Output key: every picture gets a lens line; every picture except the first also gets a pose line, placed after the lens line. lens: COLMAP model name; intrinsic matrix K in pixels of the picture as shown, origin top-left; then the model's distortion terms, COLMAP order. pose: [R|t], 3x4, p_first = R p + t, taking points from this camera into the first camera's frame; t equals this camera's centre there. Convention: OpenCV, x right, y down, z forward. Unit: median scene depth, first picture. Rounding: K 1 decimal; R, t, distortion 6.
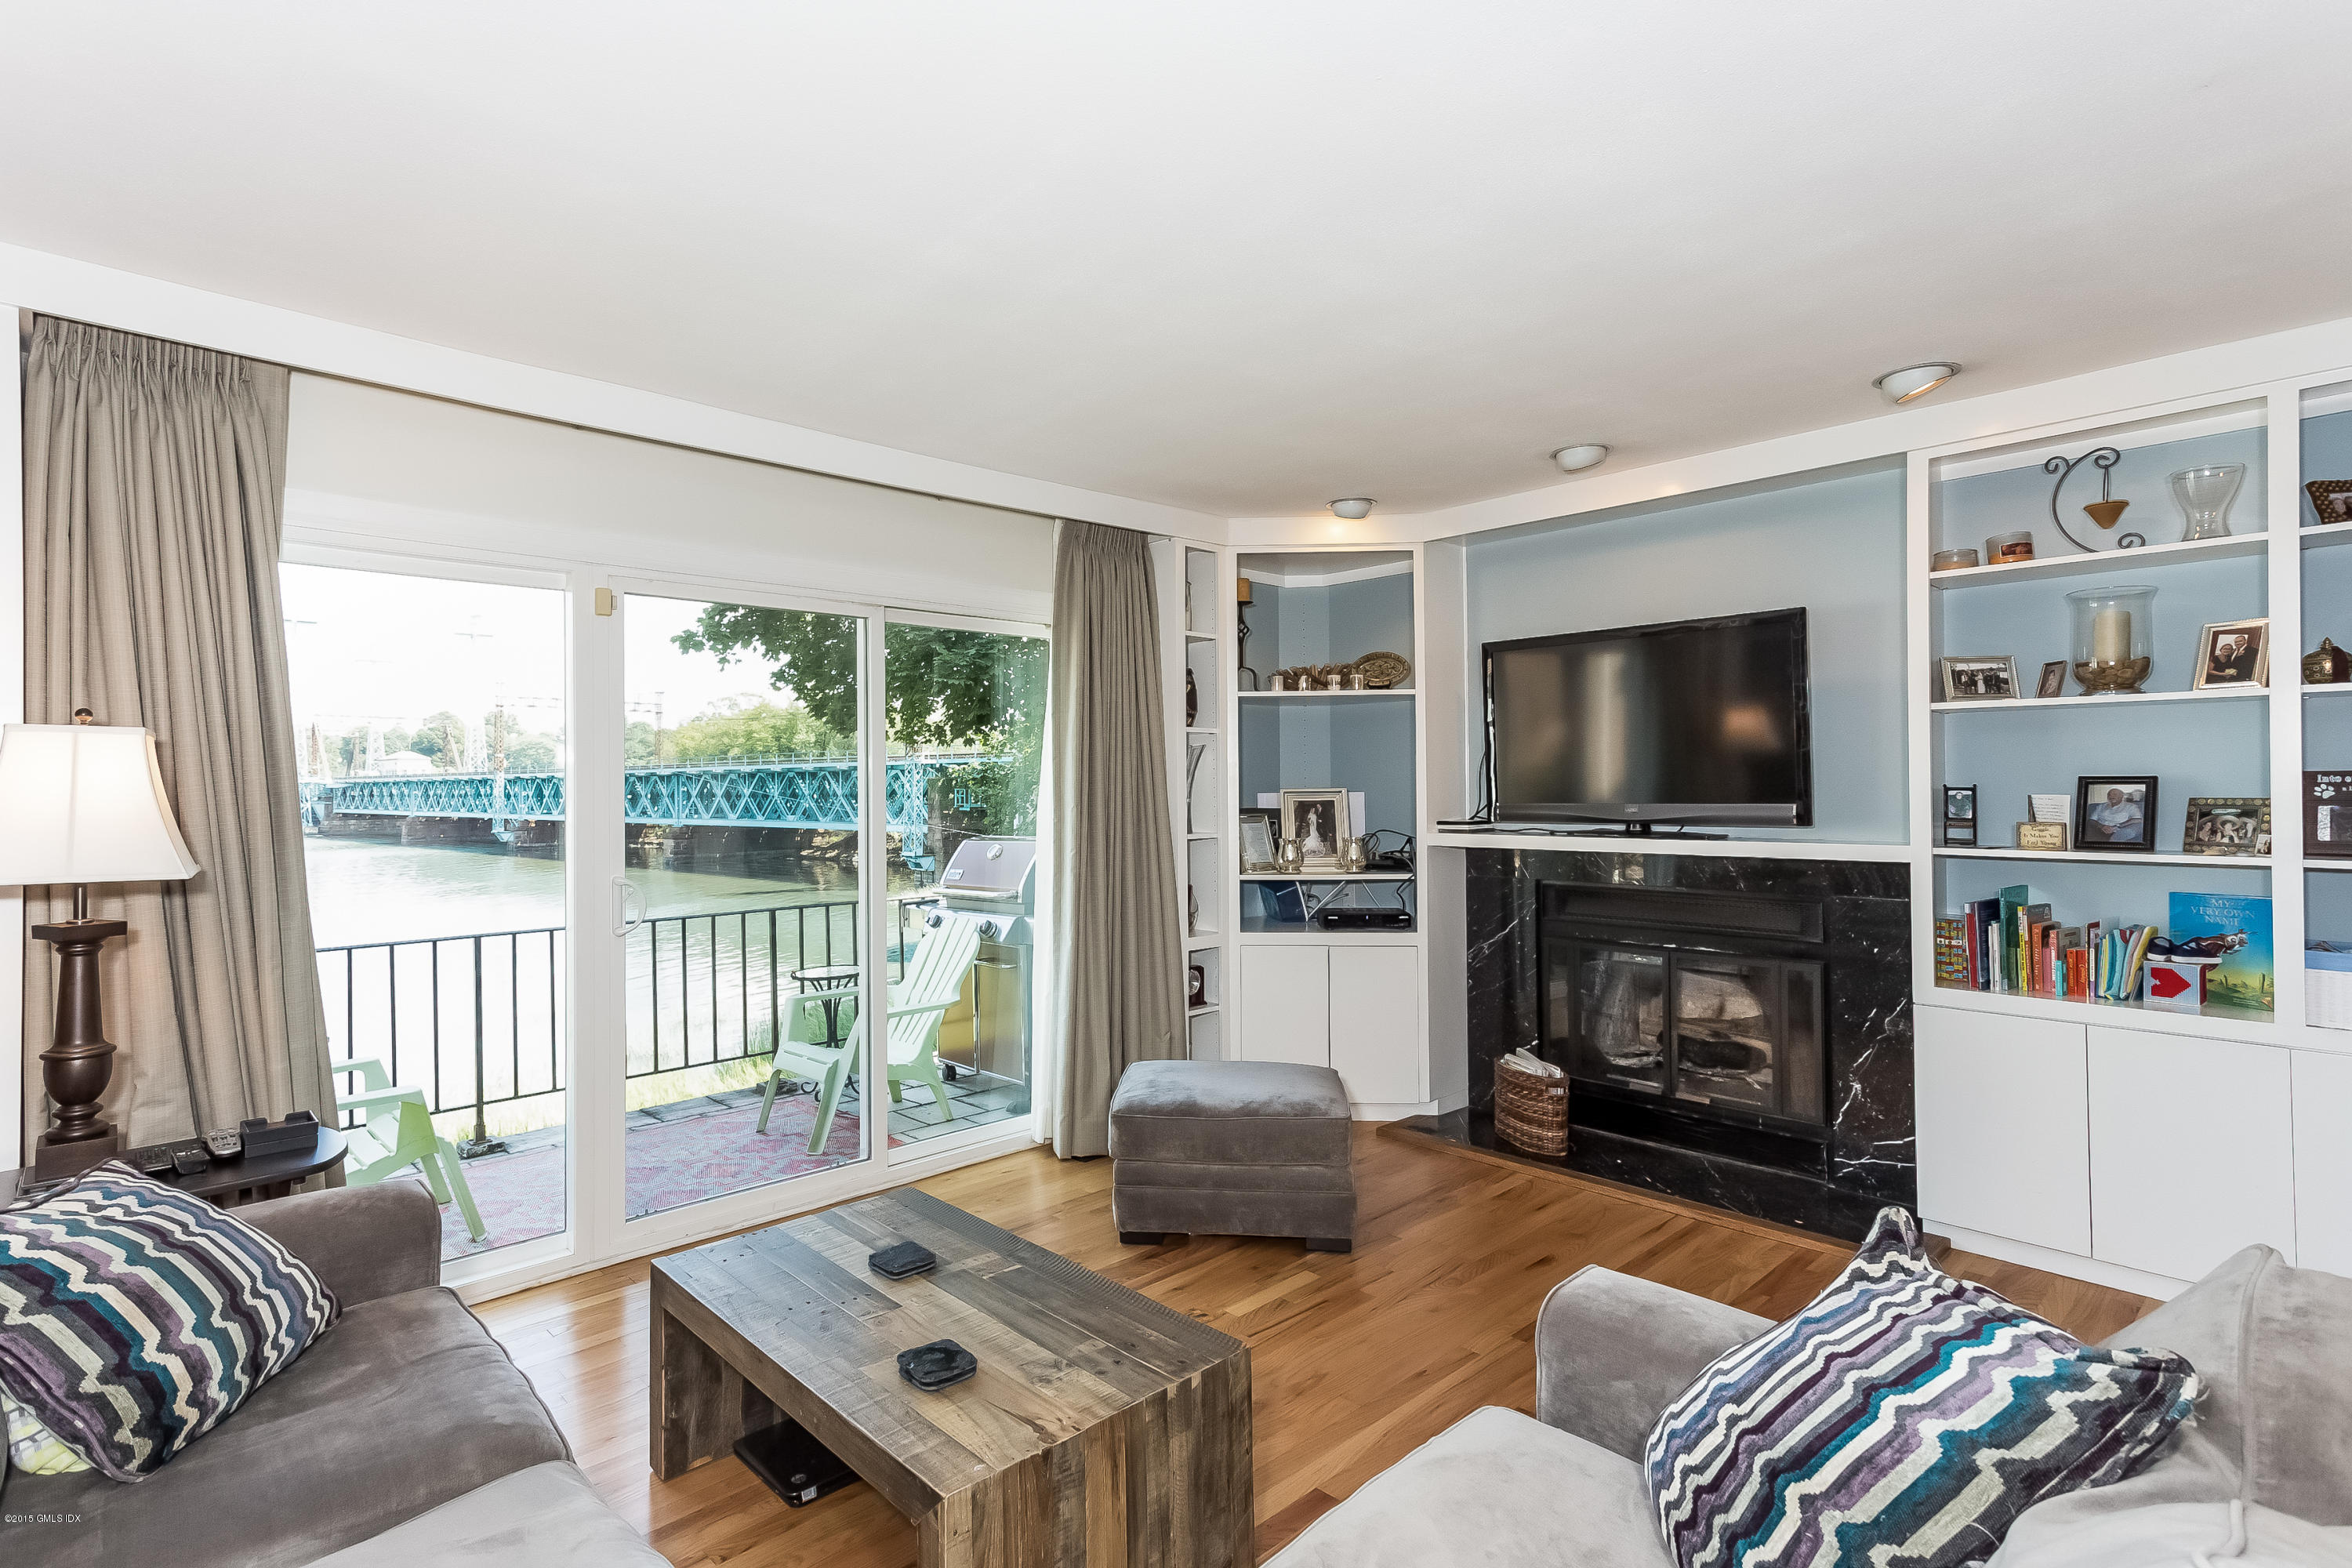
lens RADIAL K [[1164.8, 0, 1098.8], [0, 1164.8, 786.9], [0, 0, 1]] dist [0.030421, 0.000039]
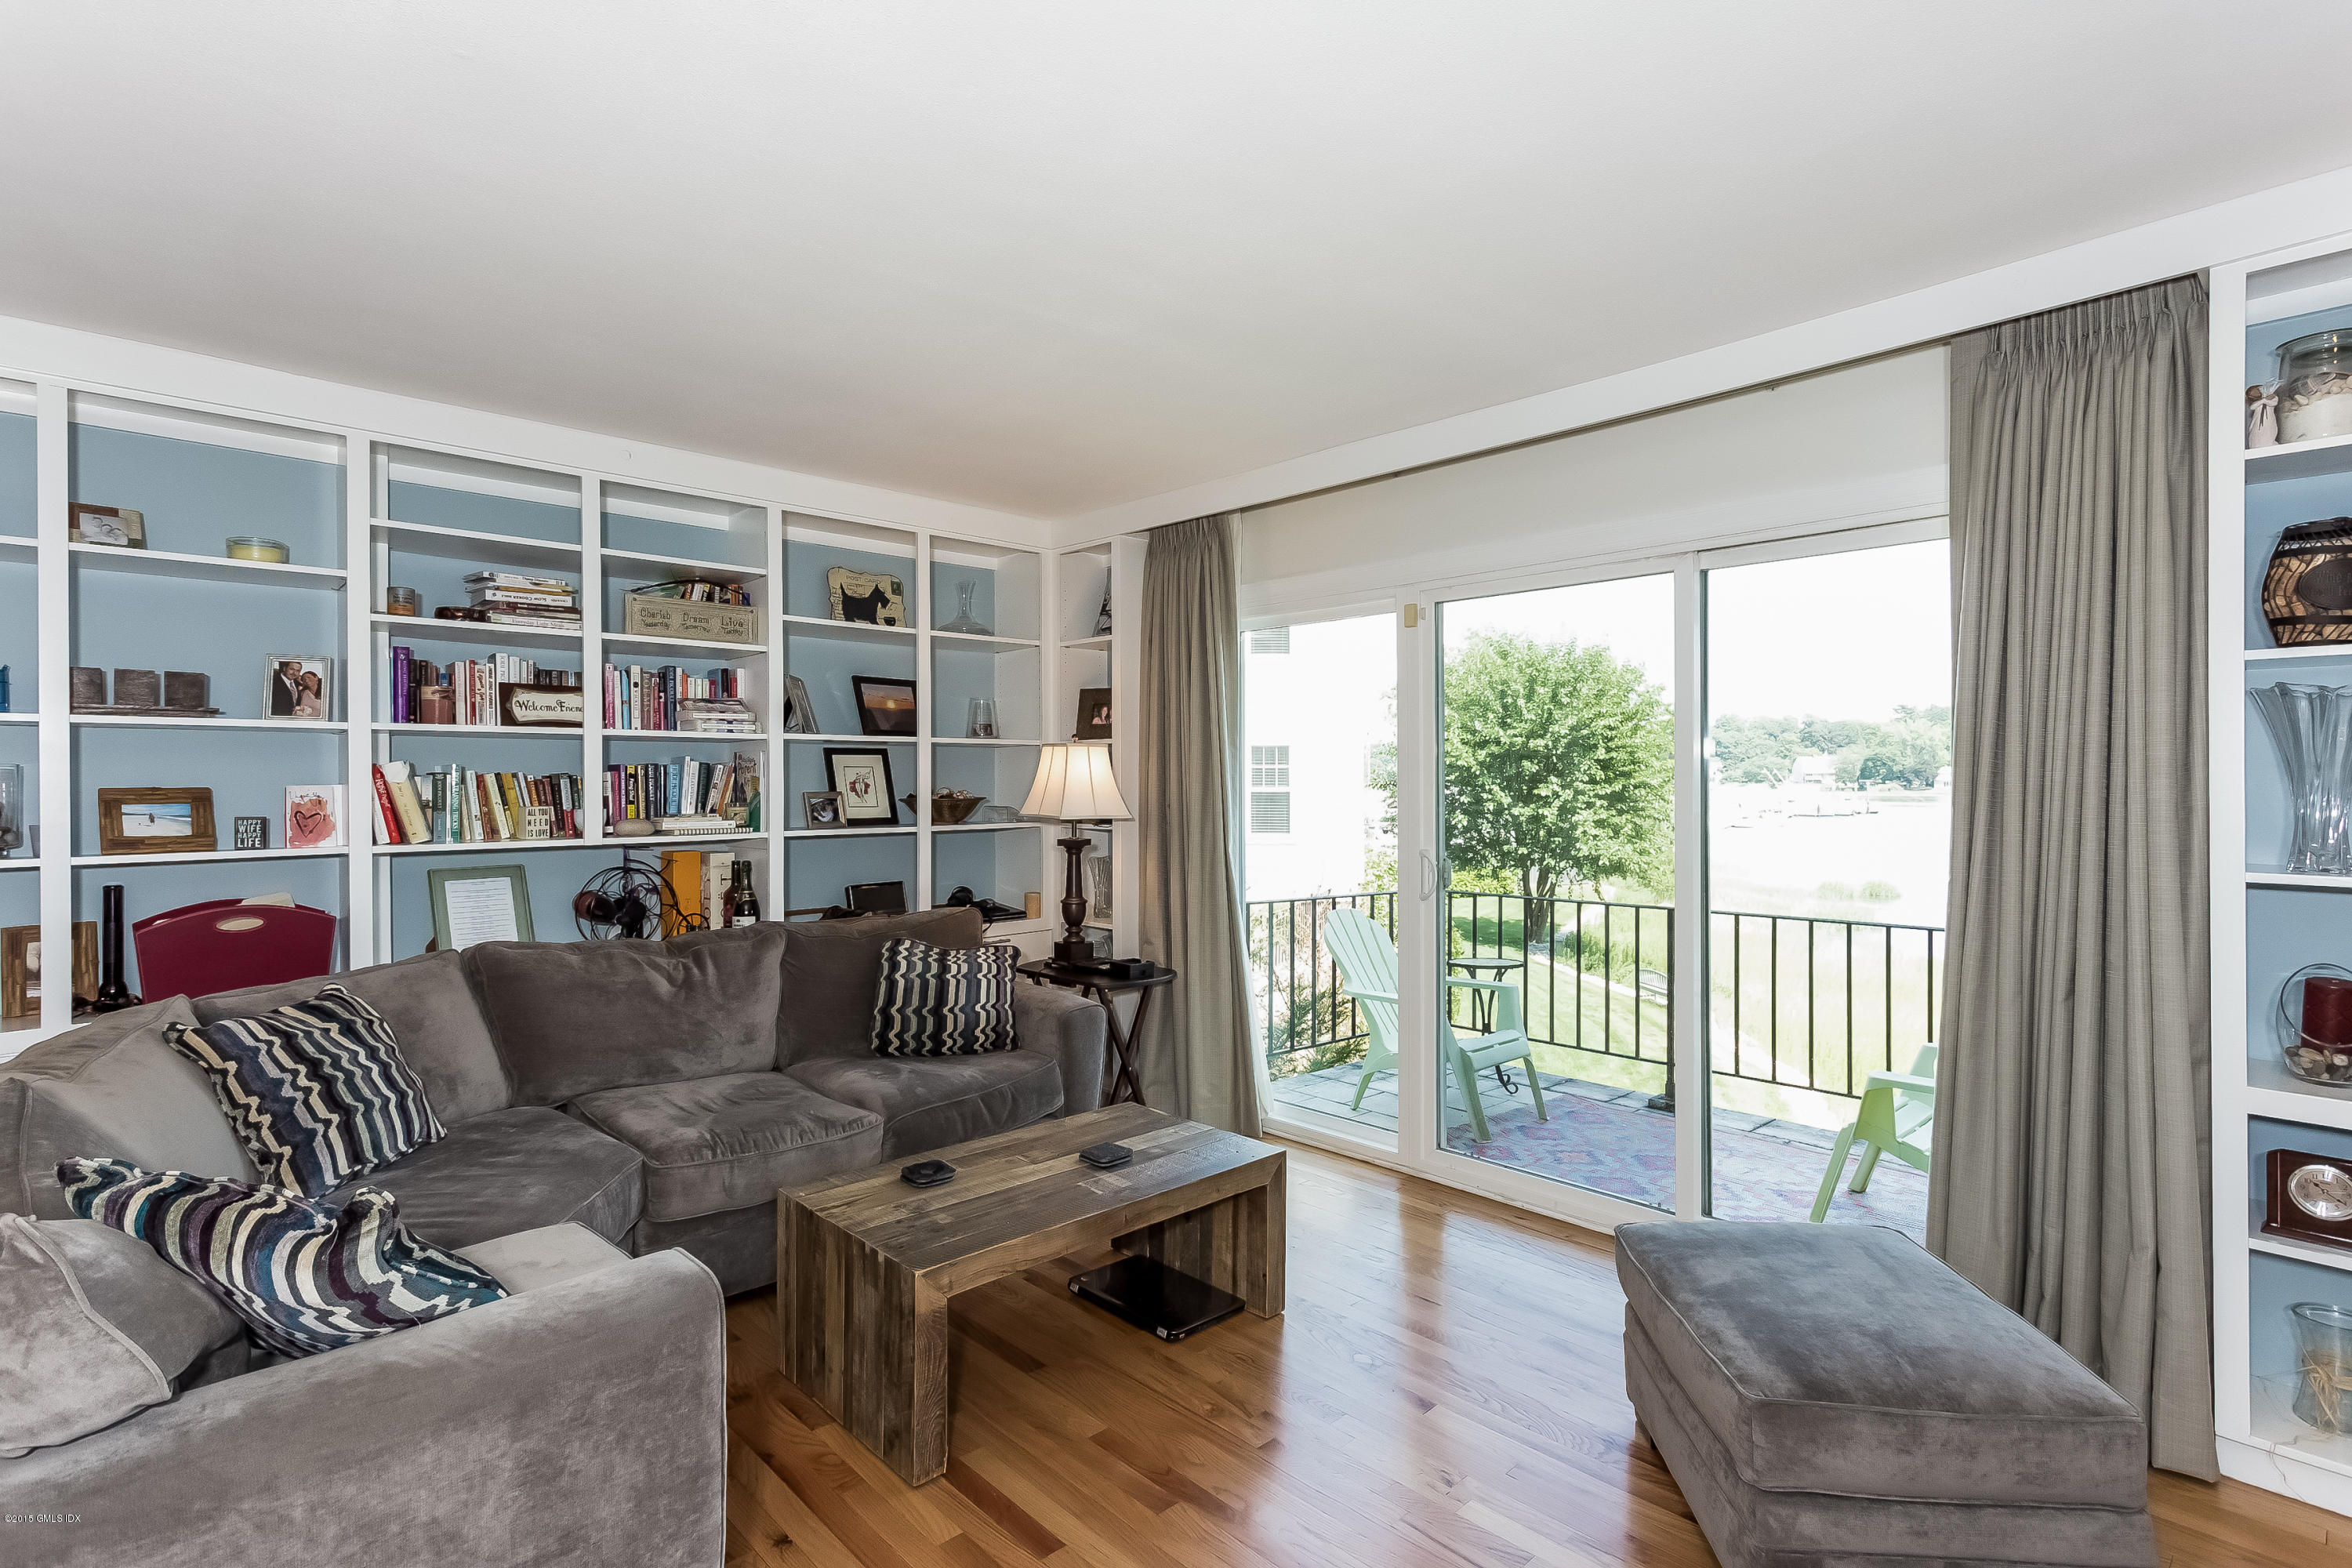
lens RADIAL K [[1161.0, 0, 1165.2], [0, 1161.0, 776.9], [0, 0, 1]] dist [0.001146, 0.000413]
pose [[0.012187, 0.004259, -0.999917, 1.143660], [0.003387, 0.999985, 0.004300, -0.000287], [0.999920, -0.003439, 0.012172, 1.131767]]
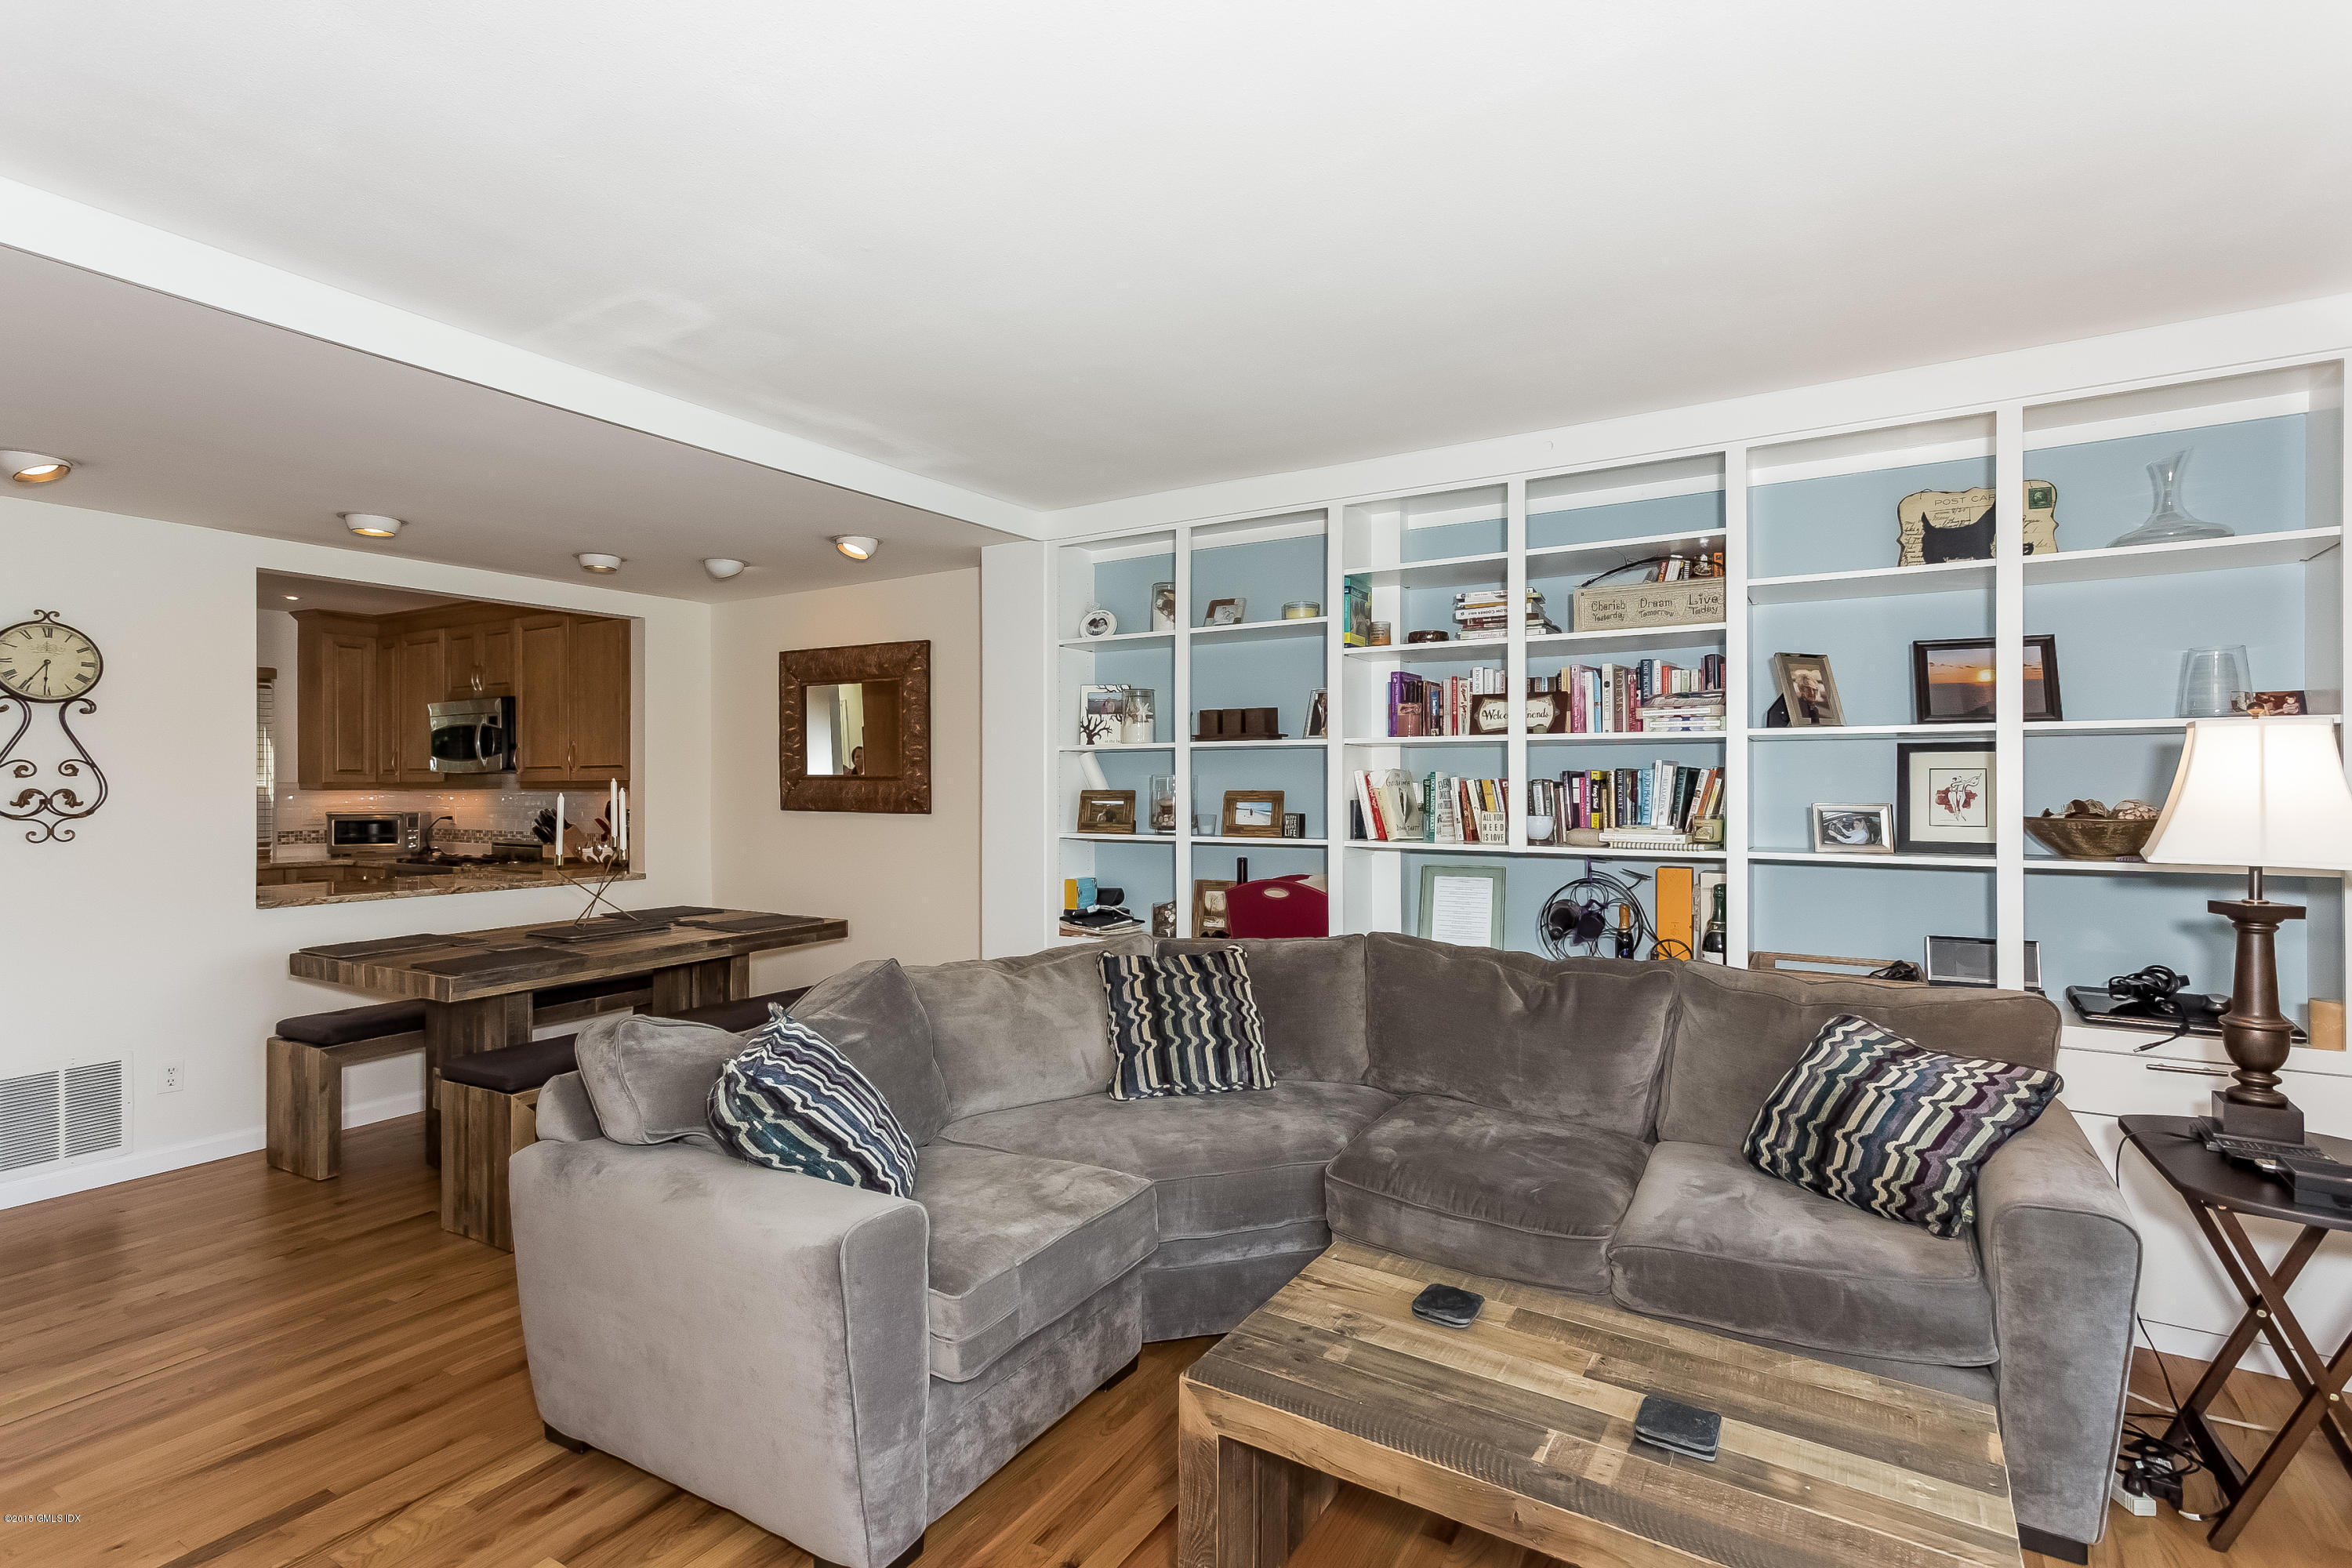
lens RADIAL K [[1095.3, 0, 1176.0], [0, 1095.3, 784.0], [0, 0, 1]] dist [0.036012, 0.000201]
pose [[-0.961132, 0.005896, -0.276028, 0.345417], [0.005936, 0.999982, 0.000690, 0.001178], [0.276027, -0.000976, -0.961149, 1.710468]]
